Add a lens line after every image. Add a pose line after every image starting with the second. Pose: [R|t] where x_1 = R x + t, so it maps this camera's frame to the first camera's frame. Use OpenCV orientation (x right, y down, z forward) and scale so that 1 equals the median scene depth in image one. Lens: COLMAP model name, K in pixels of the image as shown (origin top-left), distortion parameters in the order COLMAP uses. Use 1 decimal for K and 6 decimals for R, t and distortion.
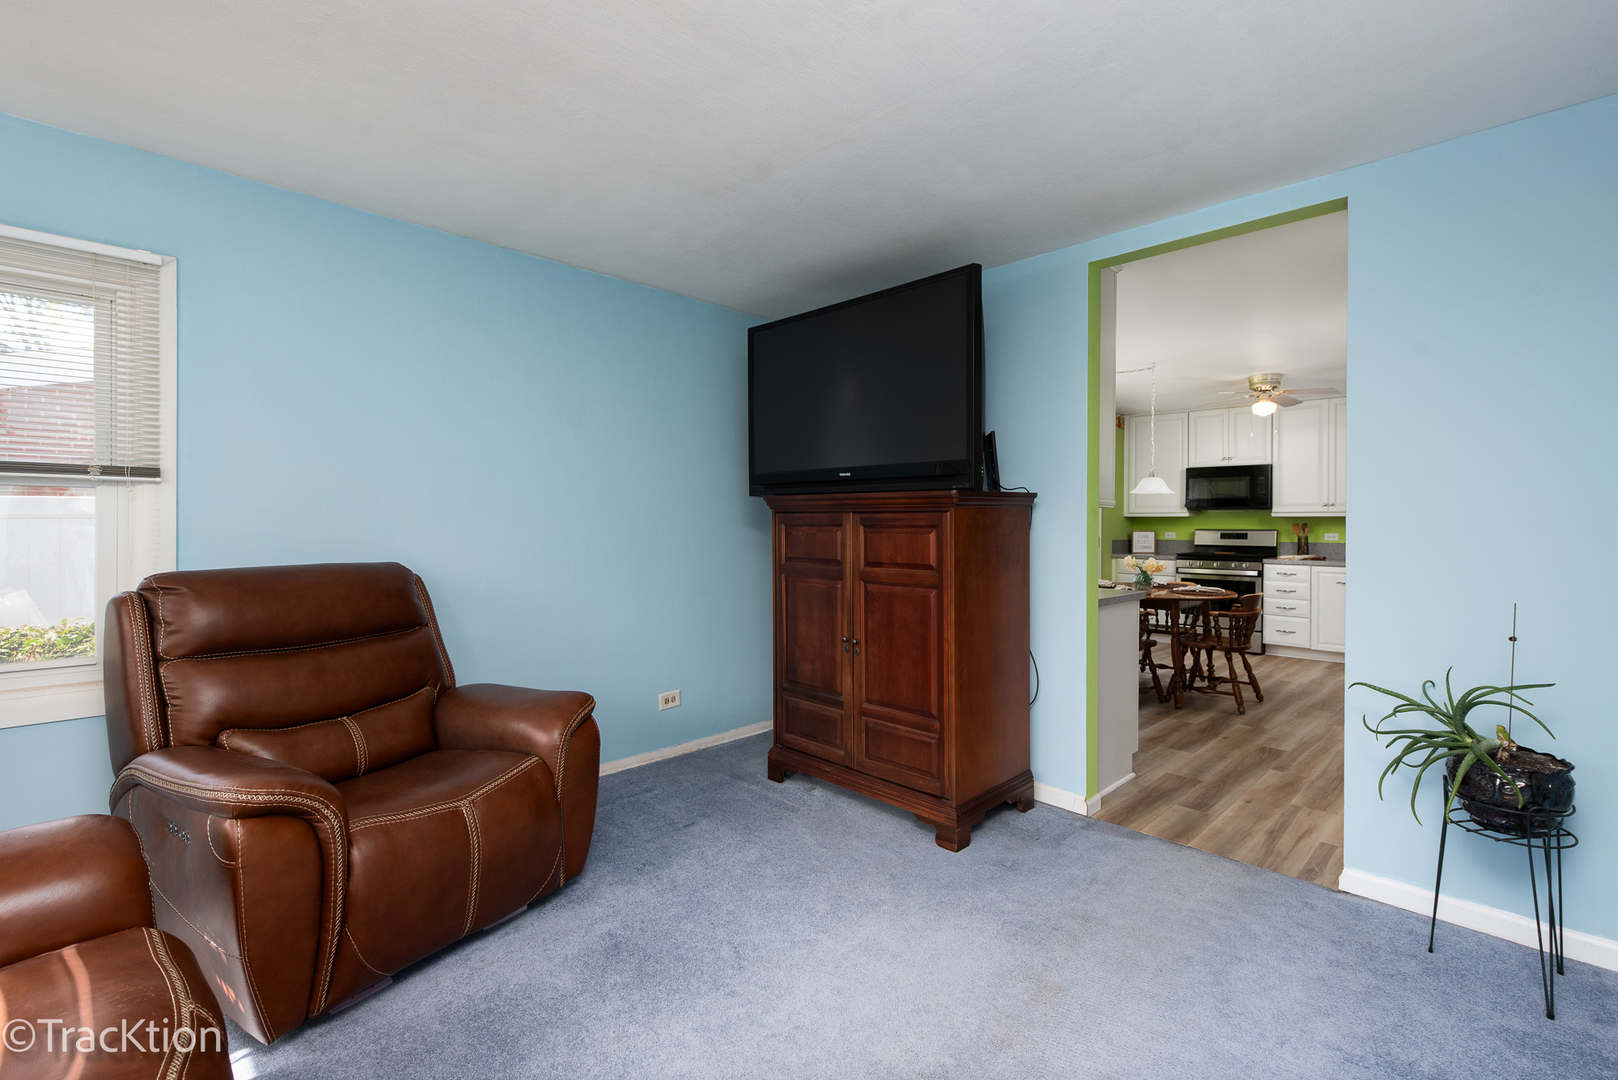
lens RADIAL K [[718.1, 0, 812.0], [0, 718.1, 530.8], [0, 0, 1]] dist [-0.001065, -0.000318]
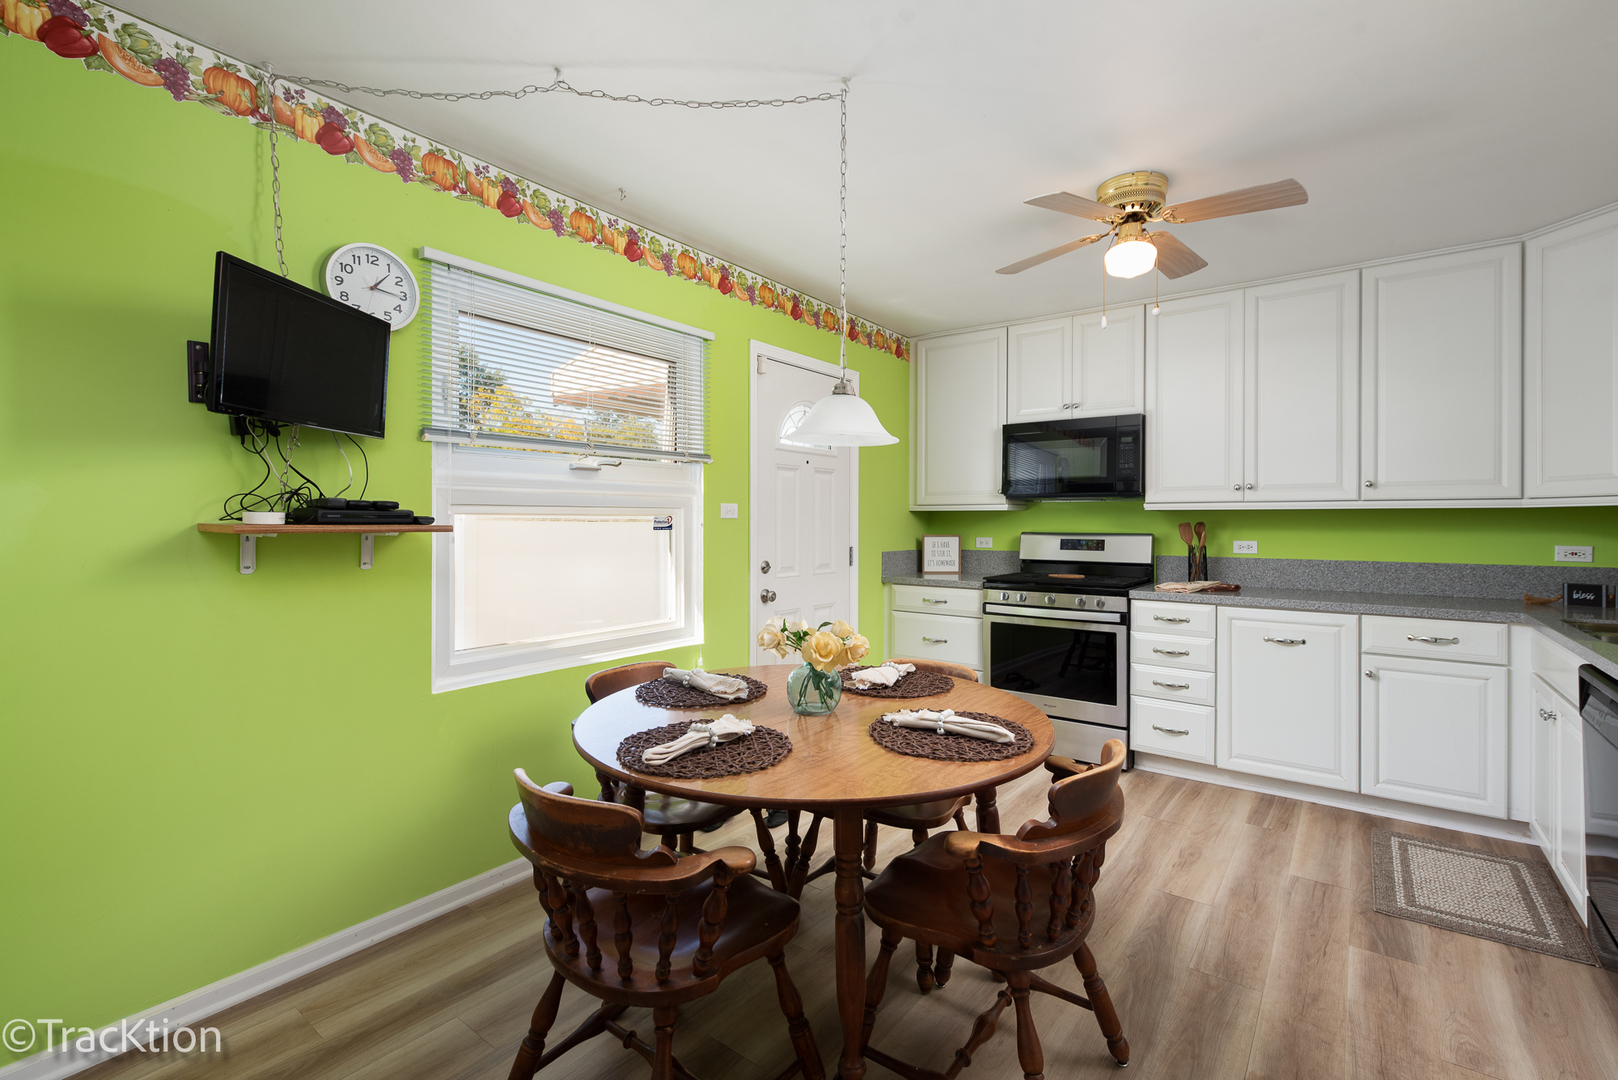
lens RADIAL K [[718.1, 0, 811.0], [0, 718.1, 527.7], [0, 0, 1]] dist [-0.001065, -0.000318]
pose [[0.990309, 0.001447, 0.138873, 0.314263], [-0.000760, 0.999987, -0.005003, -0.003455], [-0.138879, 0.004849, 0.990298, 0.495894]]
